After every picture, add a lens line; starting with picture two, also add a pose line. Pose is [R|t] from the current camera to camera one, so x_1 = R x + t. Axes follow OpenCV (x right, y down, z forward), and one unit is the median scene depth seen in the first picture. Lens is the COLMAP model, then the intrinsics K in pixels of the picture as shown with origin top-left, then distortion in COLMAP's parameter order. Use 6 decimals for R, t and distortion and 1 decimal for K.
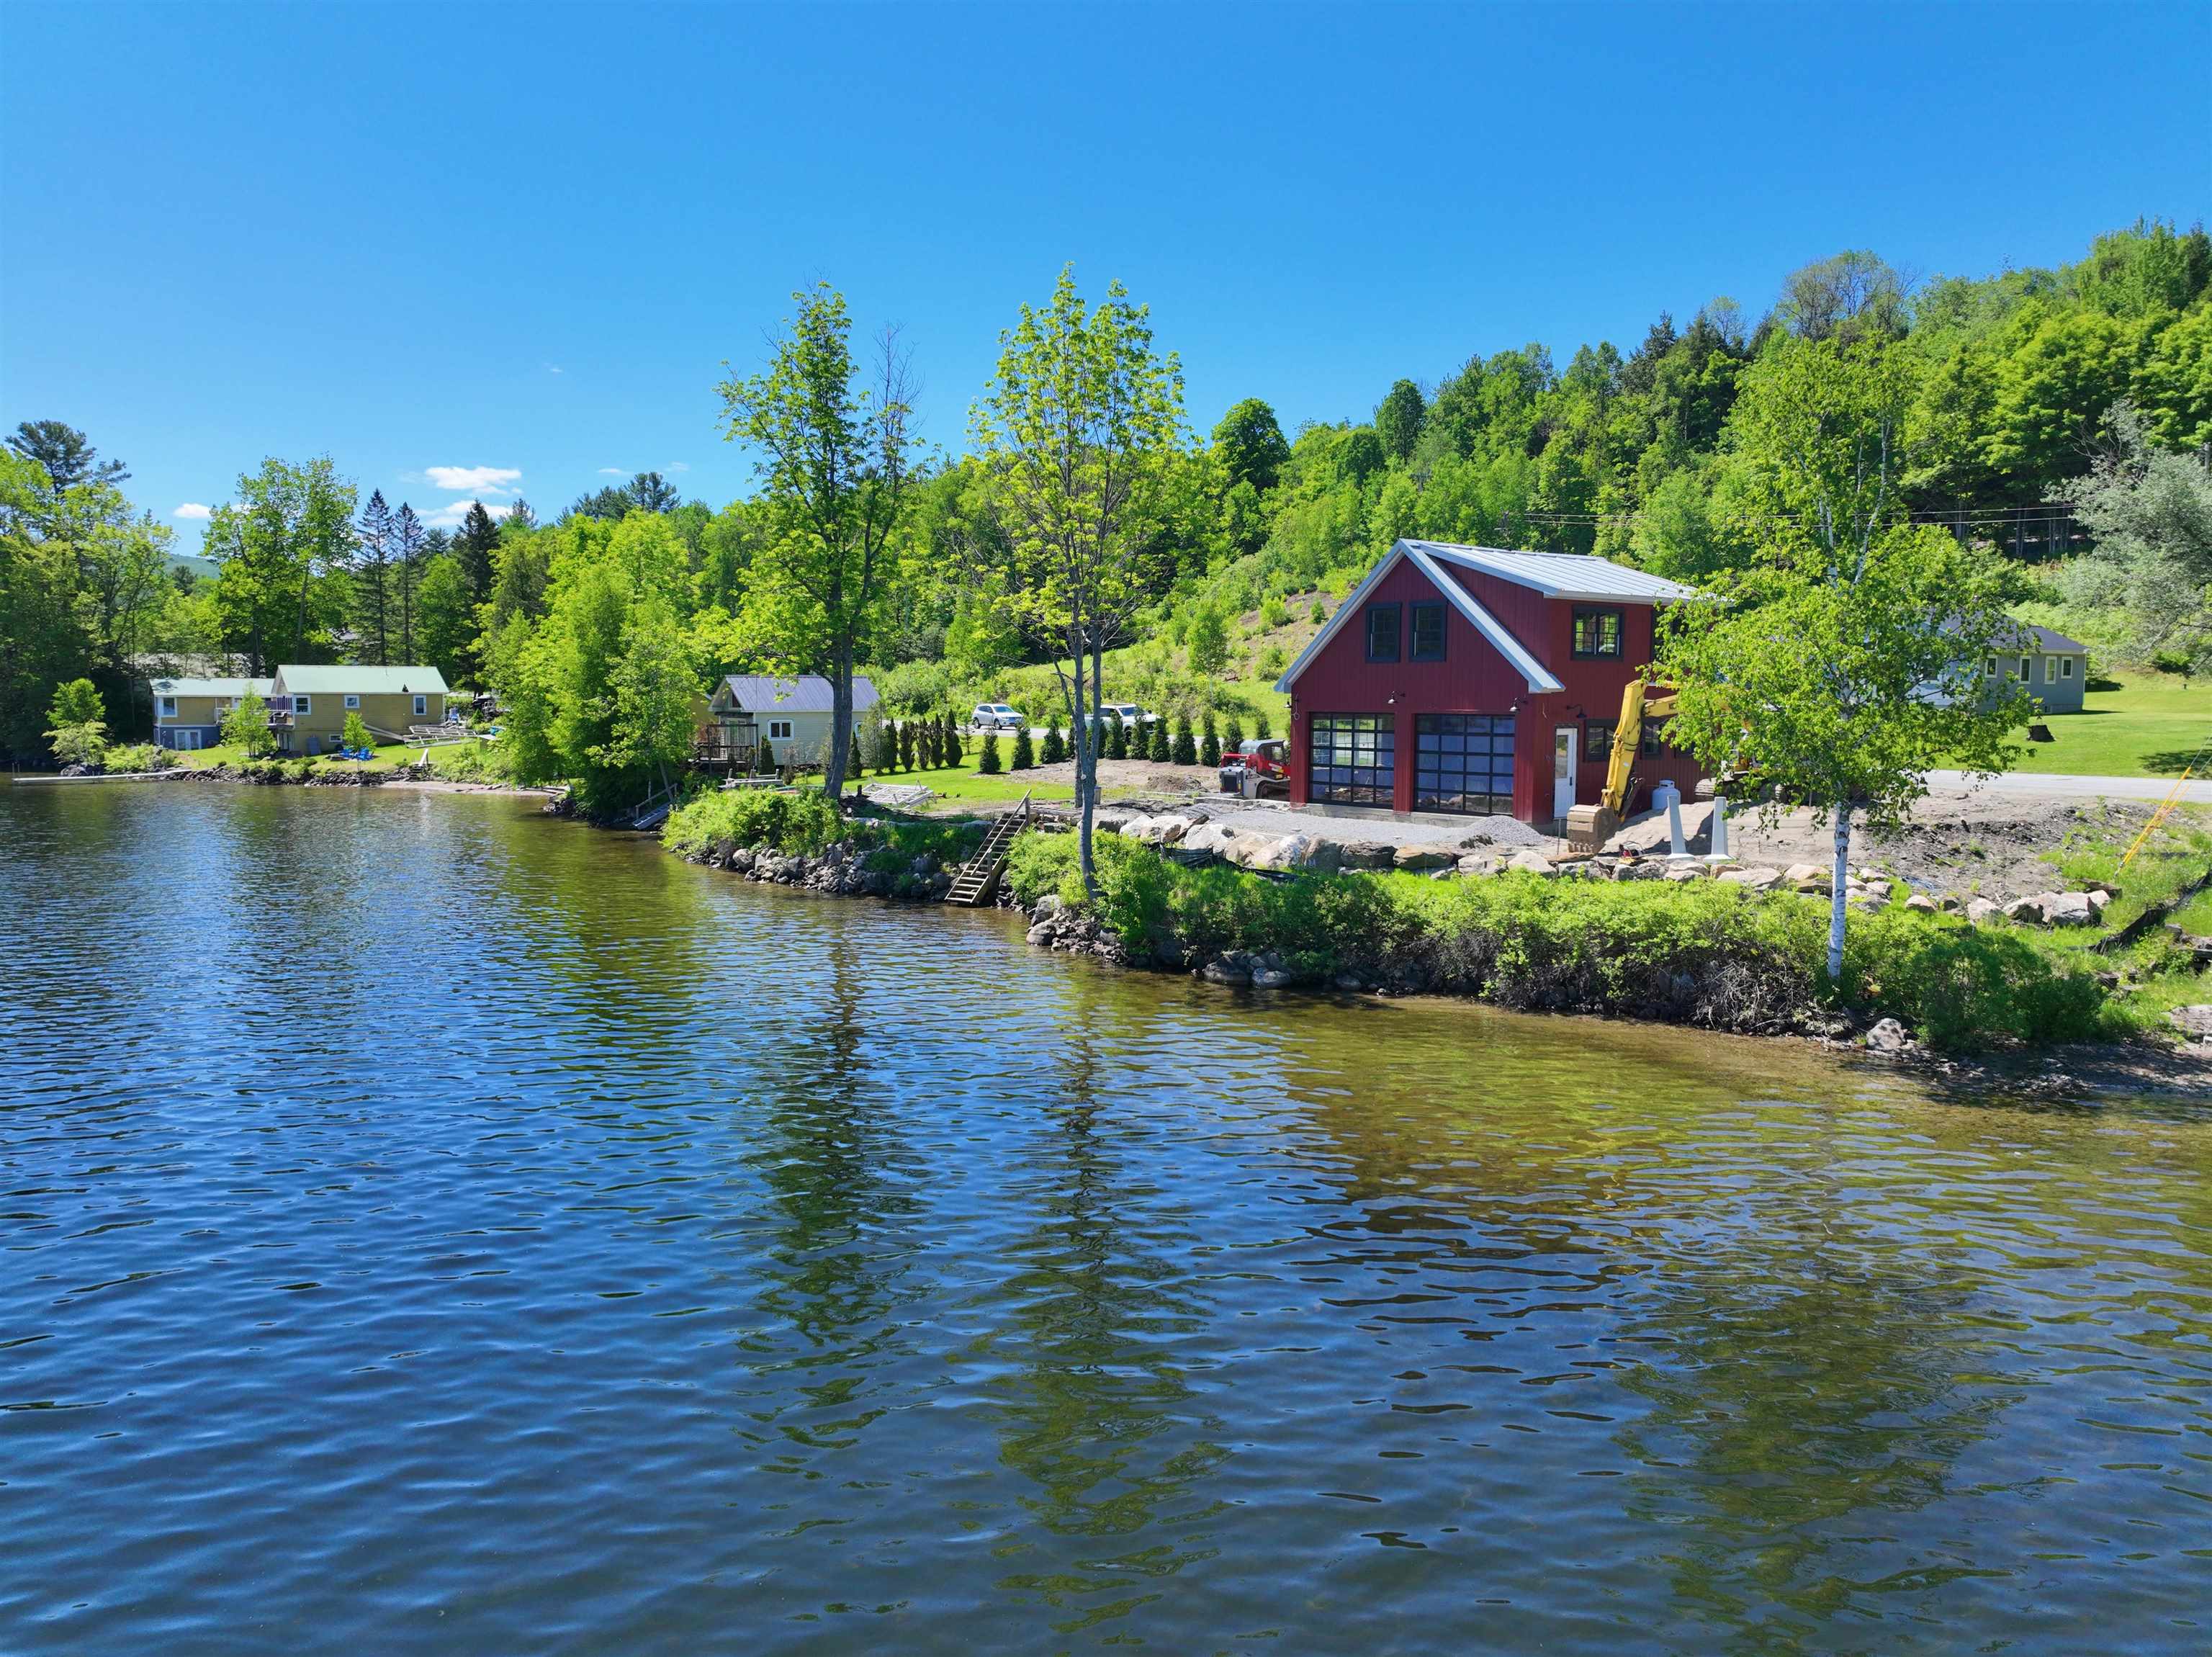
lens RADIAL K [[1551.9, 0, 1106.0], [0, 1551.9, 828.5], [0, 0, 1]] dist [0.001744, 0.004628]
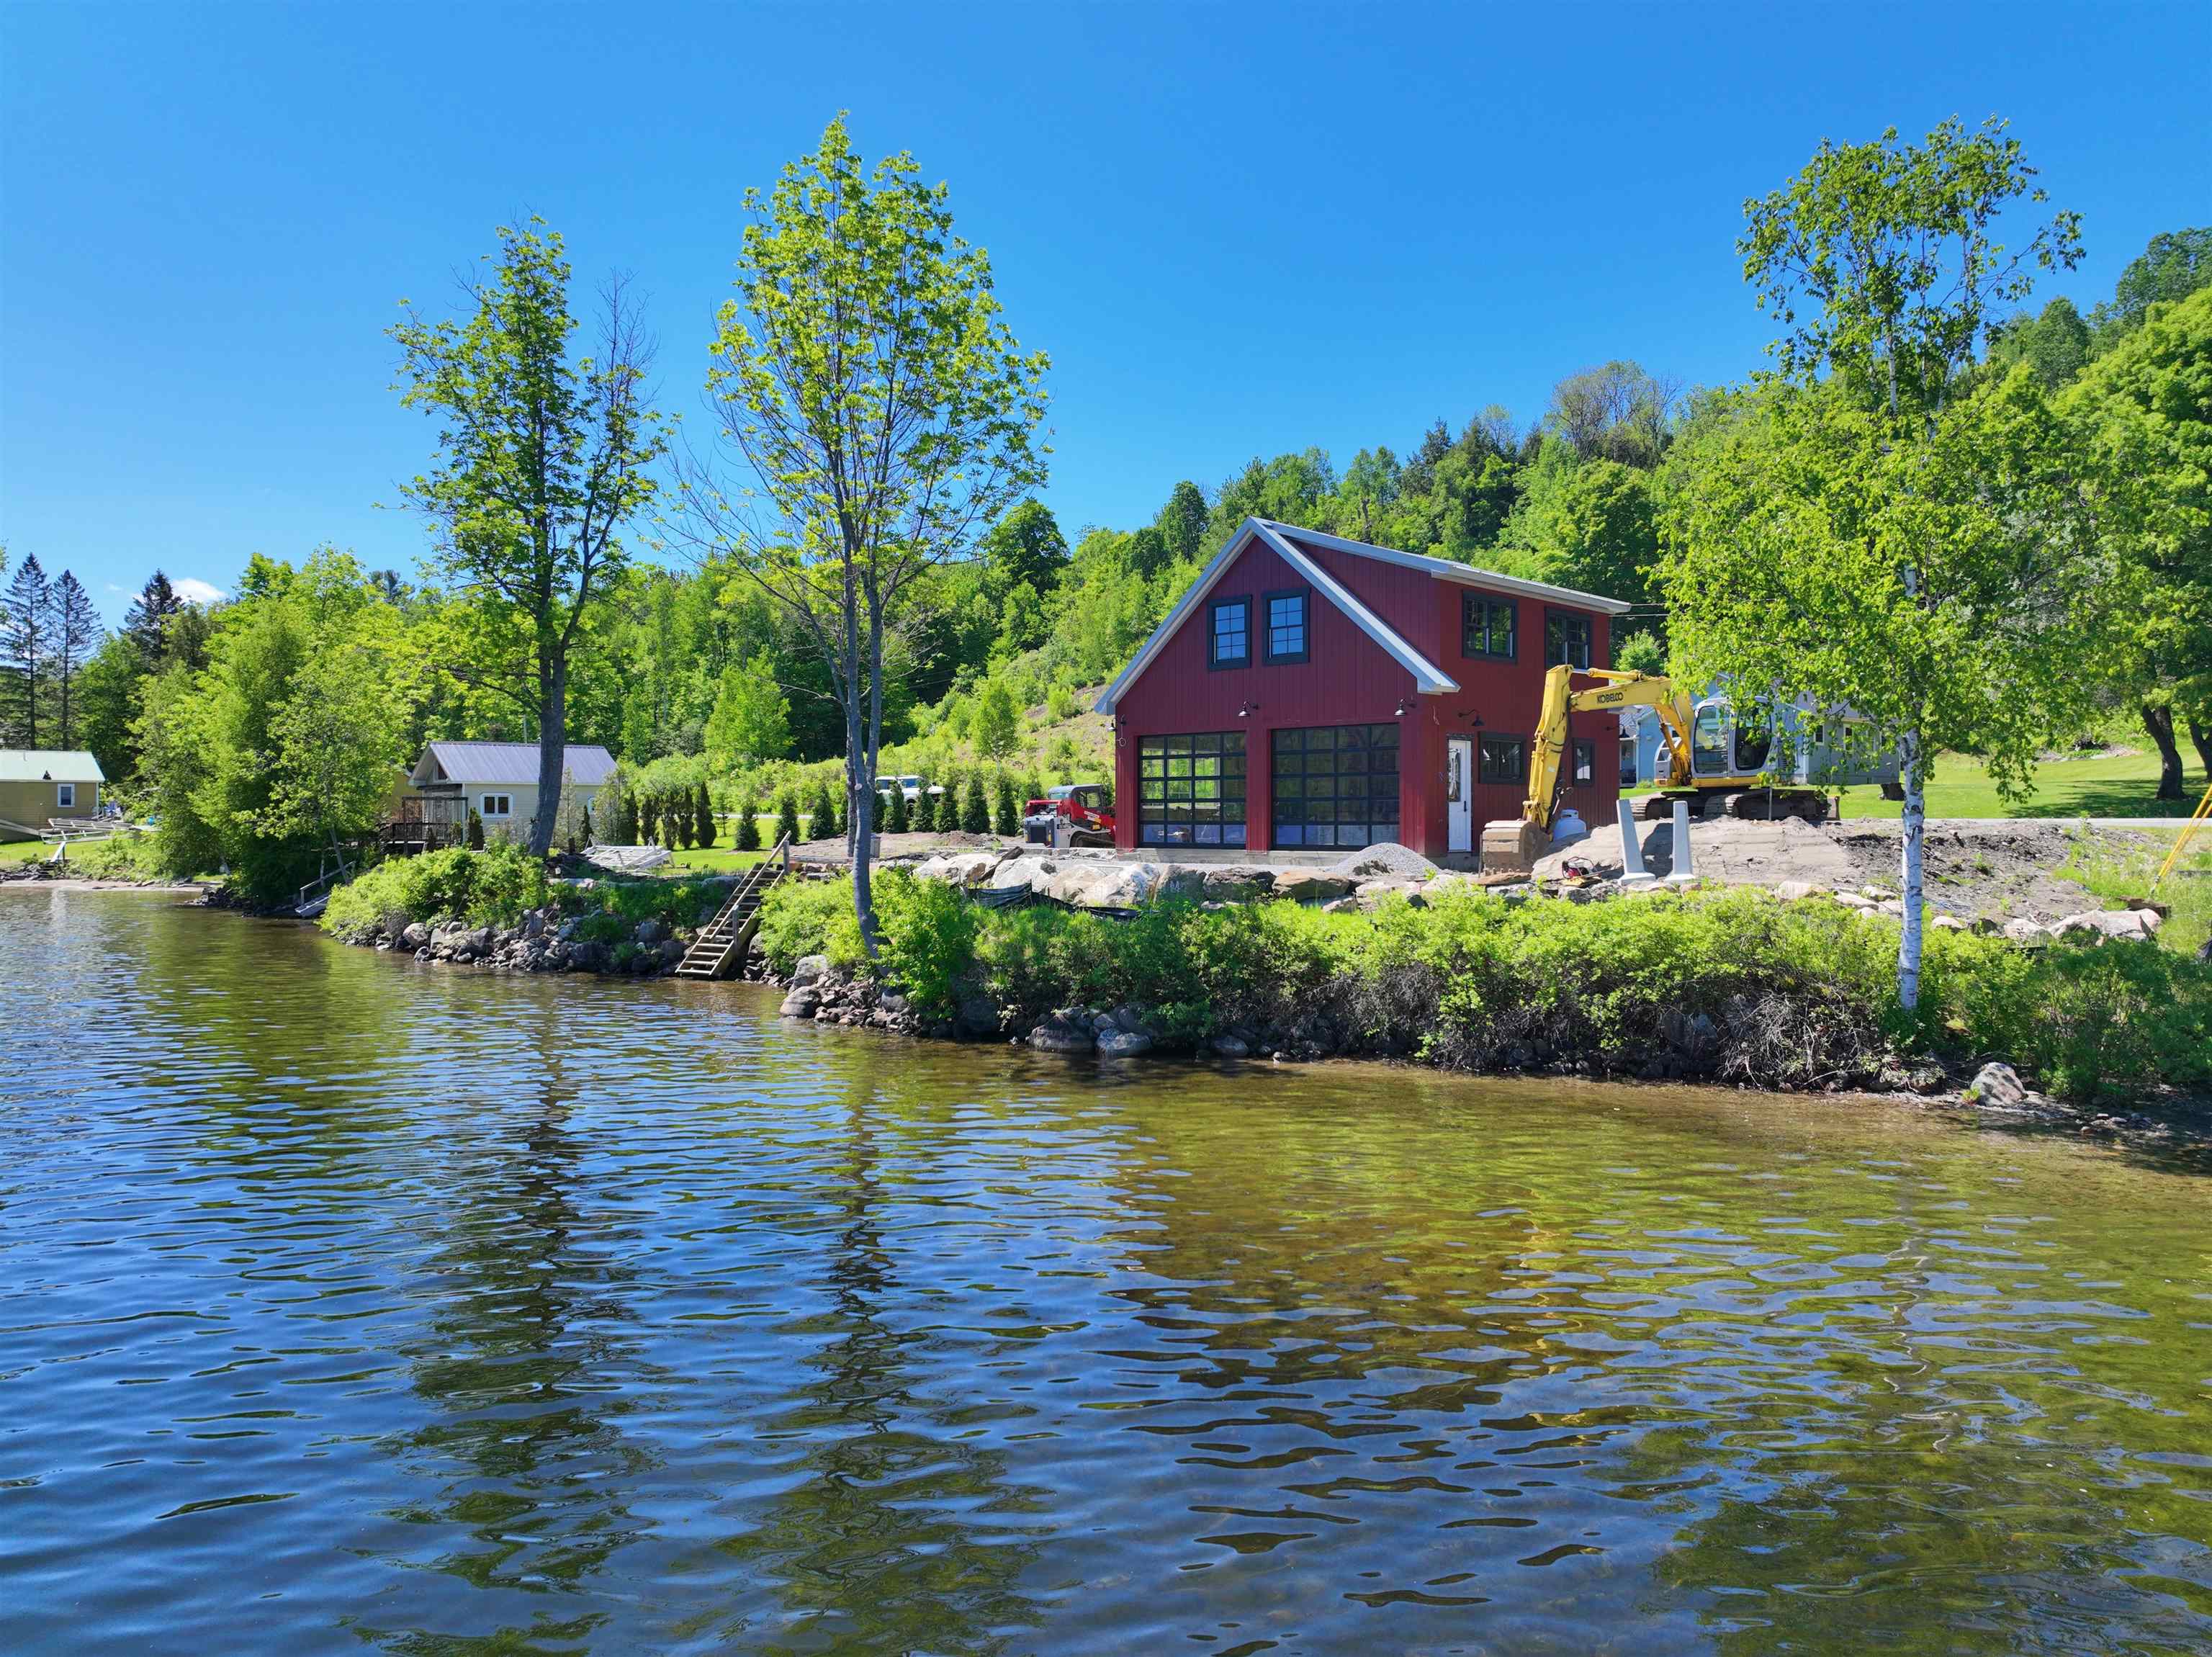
lens RADIAL K [[1551.9, 0, 1106.0], [0, 1551.9, 828.5], [0, 0, 1]] dist [0.001744, 0.004628]
pose [[0.989682, -0.004057, 0.143226, -0.002627], [0.015716, 0.996641, -0.080369, 0.035847], [-0.142419, 0.081791, 0.986421, 0.185992]]
